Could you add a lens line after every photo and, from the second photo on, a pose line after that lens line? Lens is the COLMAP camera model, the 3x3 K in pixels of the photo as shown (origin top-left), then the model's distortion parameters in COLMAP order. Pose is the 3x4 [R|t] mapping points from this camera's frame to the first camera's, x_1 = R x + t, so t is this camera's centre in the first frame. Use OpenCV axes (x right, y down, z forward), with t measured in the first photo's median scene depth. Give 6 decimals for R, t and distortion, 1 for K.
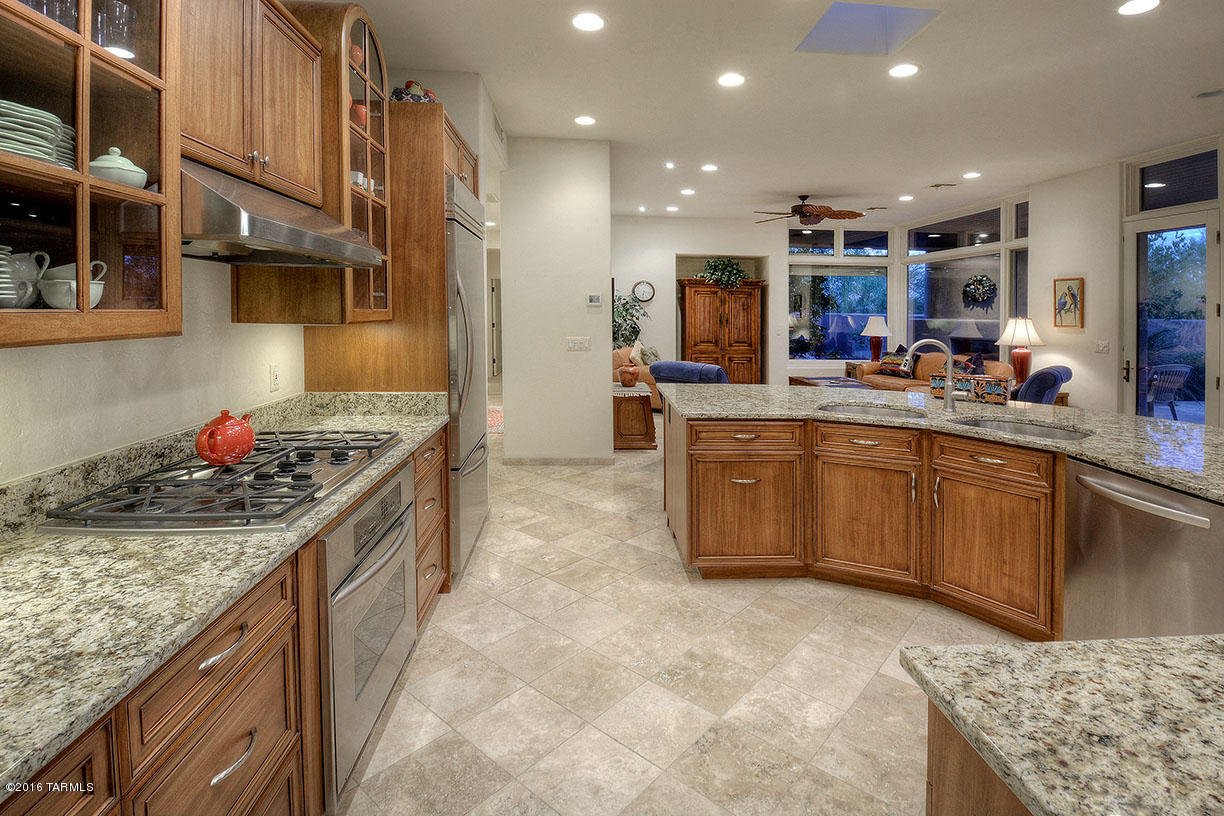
lens RADIAL K [[592.0, 0, 590.4], [0, 592.0, 312.0], [0, 0, 1]] dist [0.000987, -0.000247]
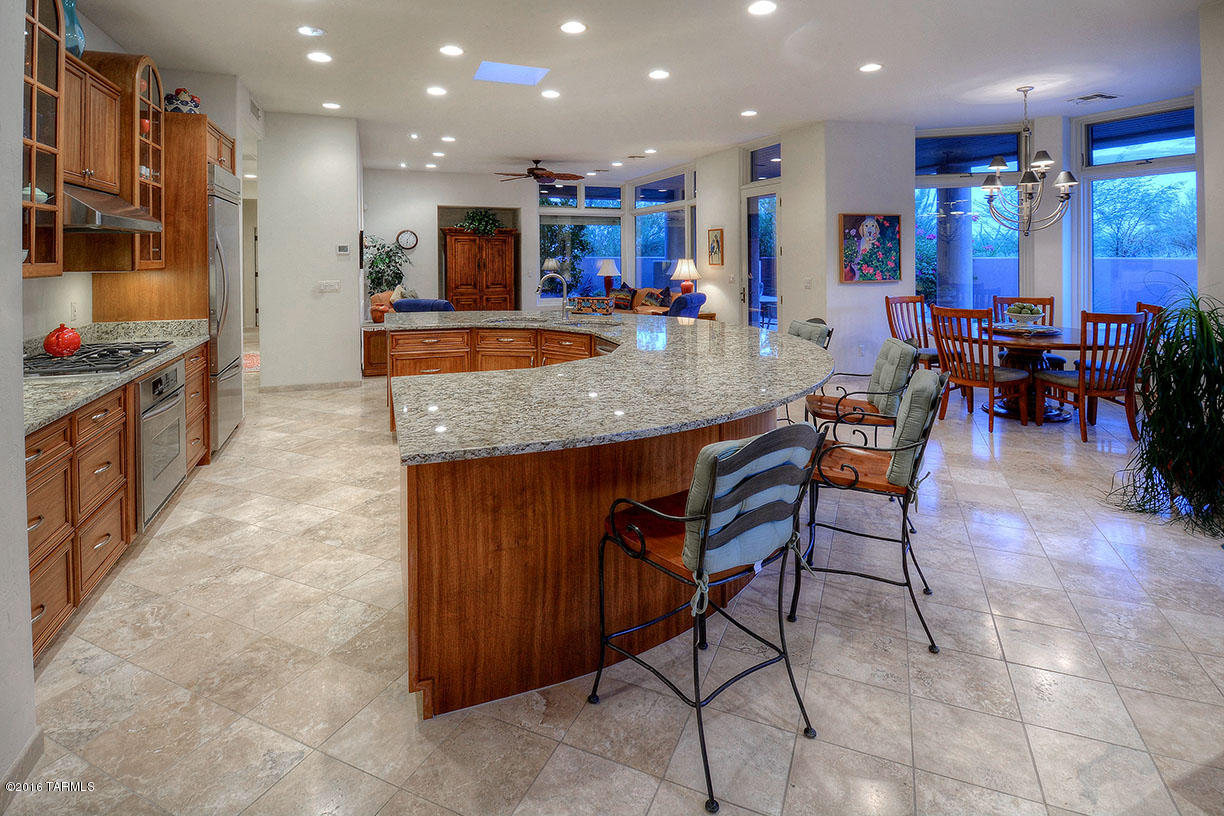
lens RADIAL K [[633.3, 0, 575.3], [0, 633.3, 226.9], [0, 0, 1]] dist [-0.016741, -0.000607]
pose [[0.955931, -0.002376, 0.293583, 0.109765], [0.016515, 0.998819, -0.045692, 0.000263], [-0.293127, 0.048527, 0.954841, -0.496997]]
